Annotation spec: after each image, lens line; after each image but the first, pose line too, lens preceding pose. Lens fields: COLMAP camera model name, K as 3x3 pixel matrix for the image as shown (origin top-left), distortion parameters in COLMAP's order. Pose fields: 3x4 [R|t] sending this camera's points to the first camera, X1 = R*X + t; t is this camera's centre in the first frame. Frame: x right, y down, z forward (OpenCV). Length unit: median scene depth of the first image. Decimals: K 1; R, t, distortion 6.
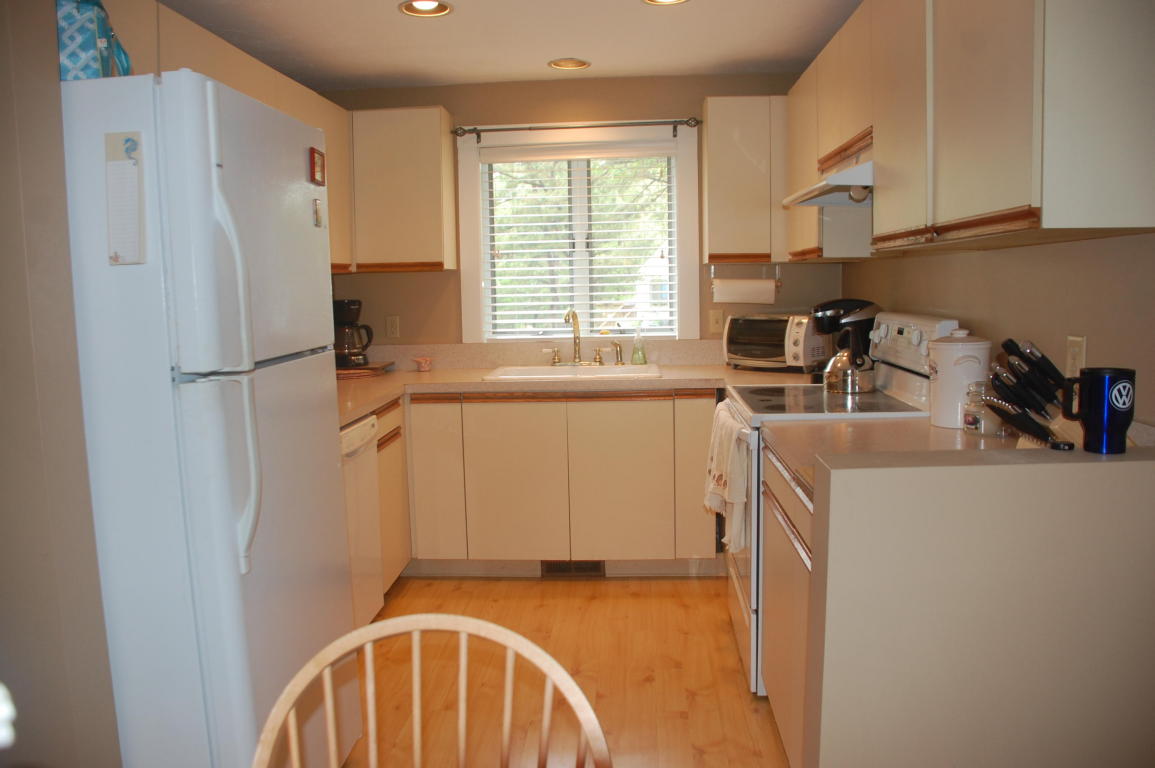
lens RADIAL K [[892.8, 0, 585.8], [0, 892.8, 384.1], [0, 0, 1]] dist [-0.154212, 0.111924]
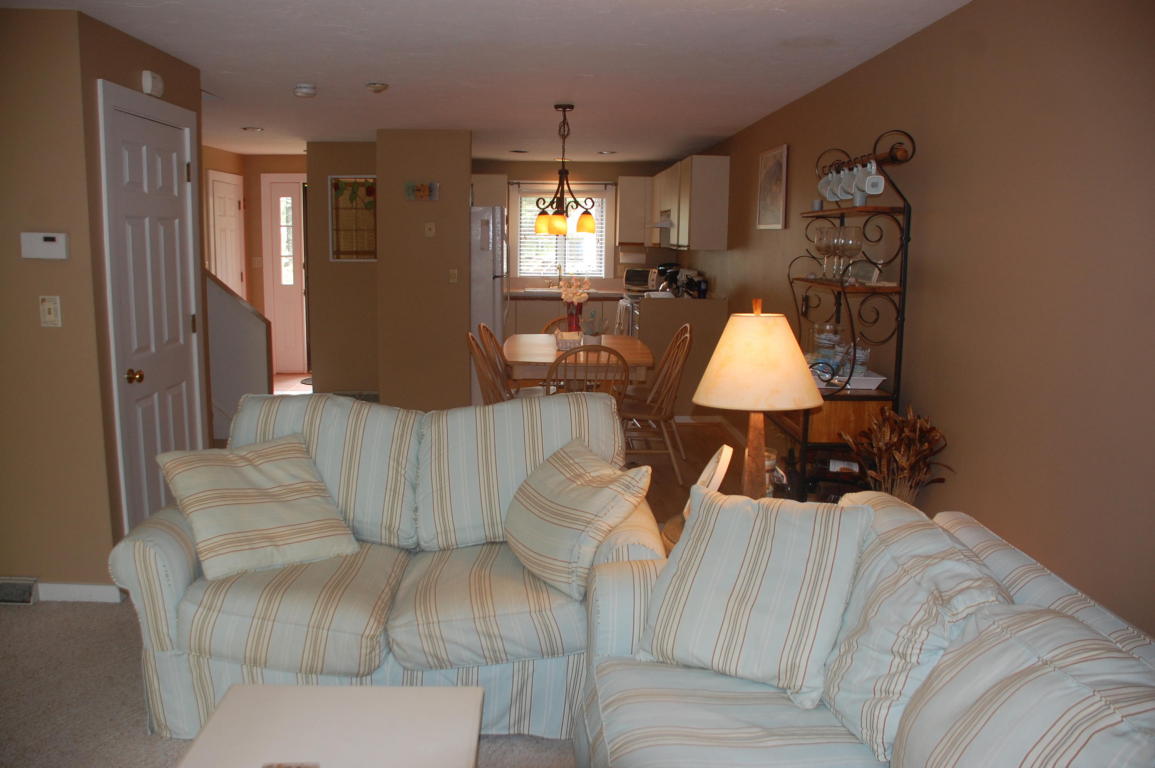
lens RADIAL K [[892.8, 0, 585.8], [0, 892.8, 384.1], [0, 0, 1]] dist [-0.154212, 0.111924]
pose [[0.994264, 0.018245, 0.105390, -0.200260], [-0.023605, 0.998478, 0.049837, 0.121665], [-0.104321, -0.052039, 0.993181, -1.432884]]
